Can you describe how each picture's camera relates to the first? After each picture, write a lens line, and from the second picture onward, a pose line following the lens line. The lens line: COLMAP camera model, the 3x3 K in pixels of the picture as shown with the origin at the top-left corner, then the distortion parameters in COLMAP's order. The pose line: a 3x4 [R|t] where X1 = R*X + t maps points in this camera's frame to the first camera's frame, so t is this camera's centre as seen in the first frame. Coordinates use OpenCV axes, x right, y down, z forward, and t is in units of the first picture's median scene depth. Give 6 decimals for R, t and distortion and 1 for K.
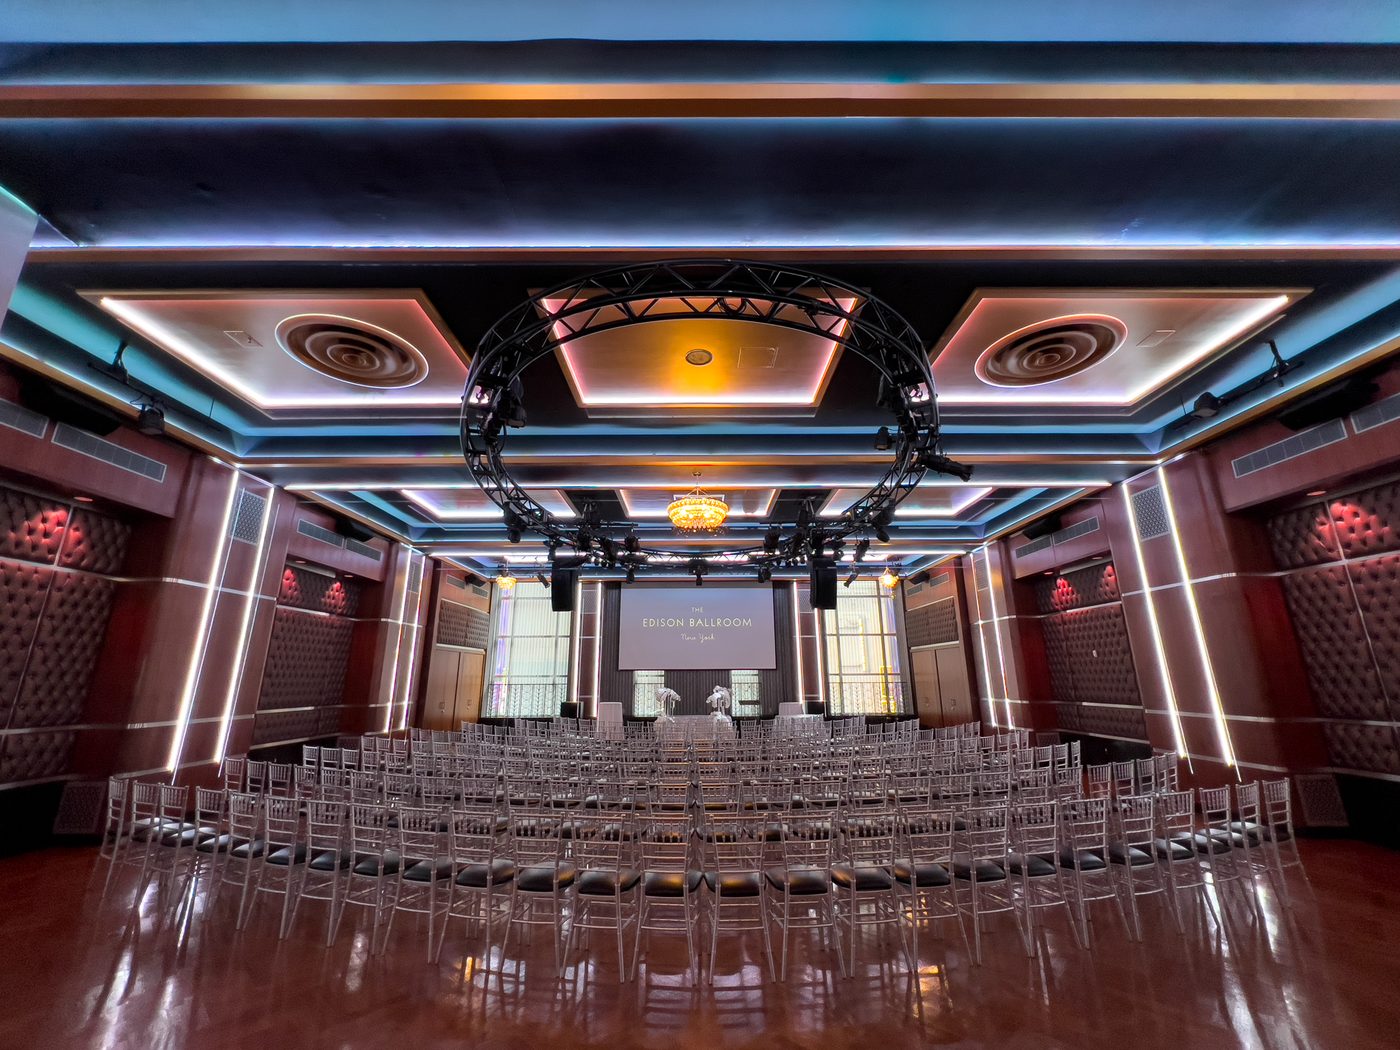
lens RADIAL K [[569.8, 0, 700.0], [0, 569.8, 525.0], [0, 0, 1]] dist [0.012140, 0.000164]
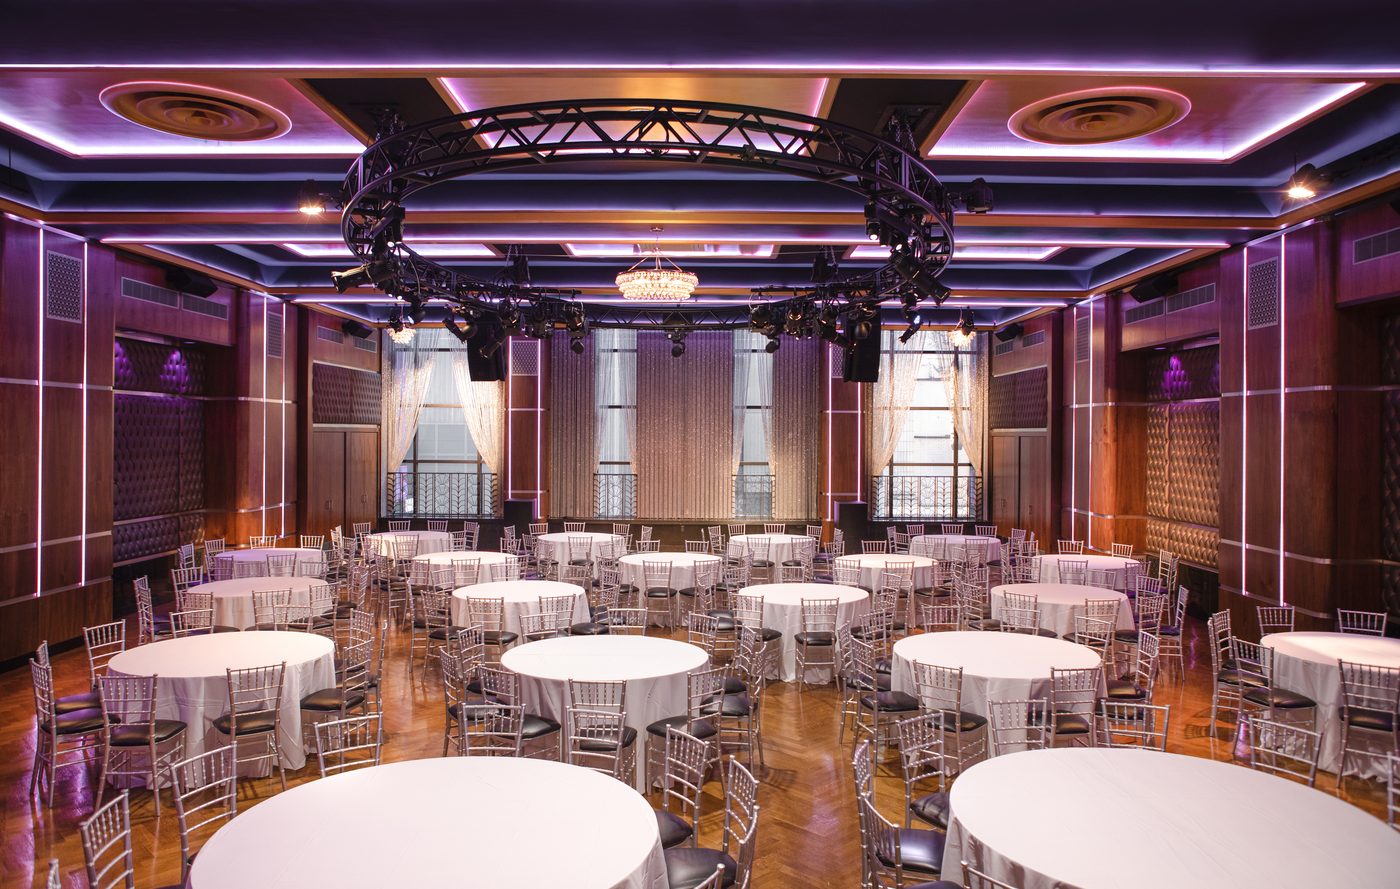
lens RADIAL K [[962.3, 0, 700.0], [0, 962.3, 444.5], [0, 0, 1]] dist [0.007908, -0.000612]
pose [[0.999756, 0.010651, -0.019341, 0.058700], [-0.005002, 0.962444, 0.271433, -0.124187], [0.021505, -0.271270, 0.962263, -0.200963]]
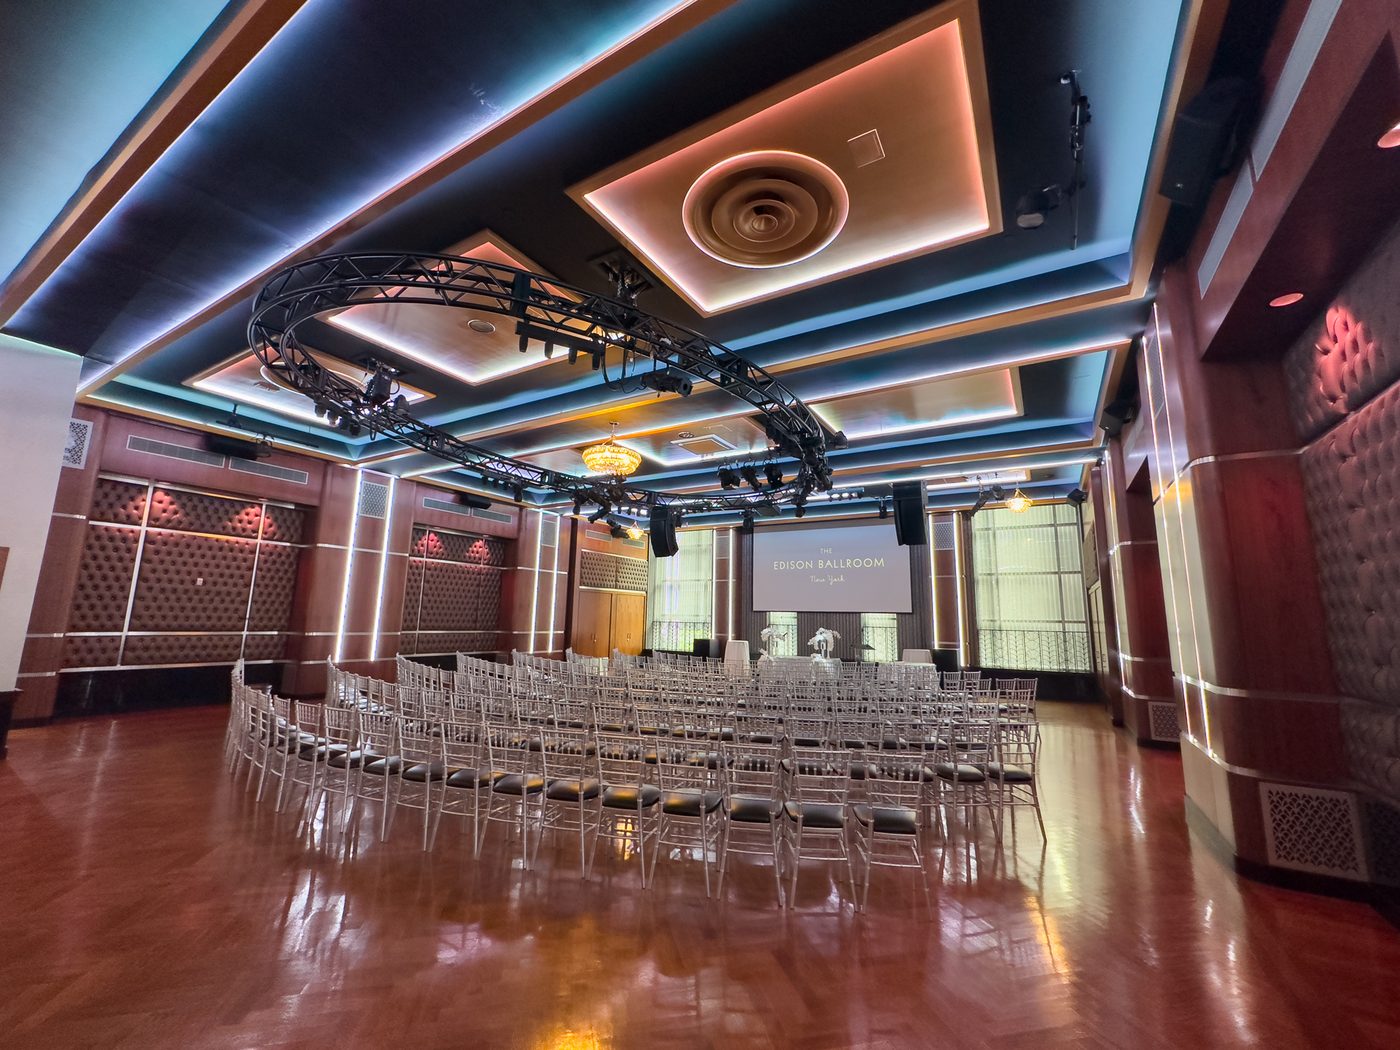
lens RADIAL K [[570.6, 0, 700.0], [0, 570.6, 525.0], [0, 0, 1]] dist [-0.001832, -0.000146]
pose [[0.856739, -0.063135, -0.511871, 0.498962], [0.109965, 0.992019, 0.061696, 0.037902], [0.503891, -0.109145, 0.856844, 0.125172]]
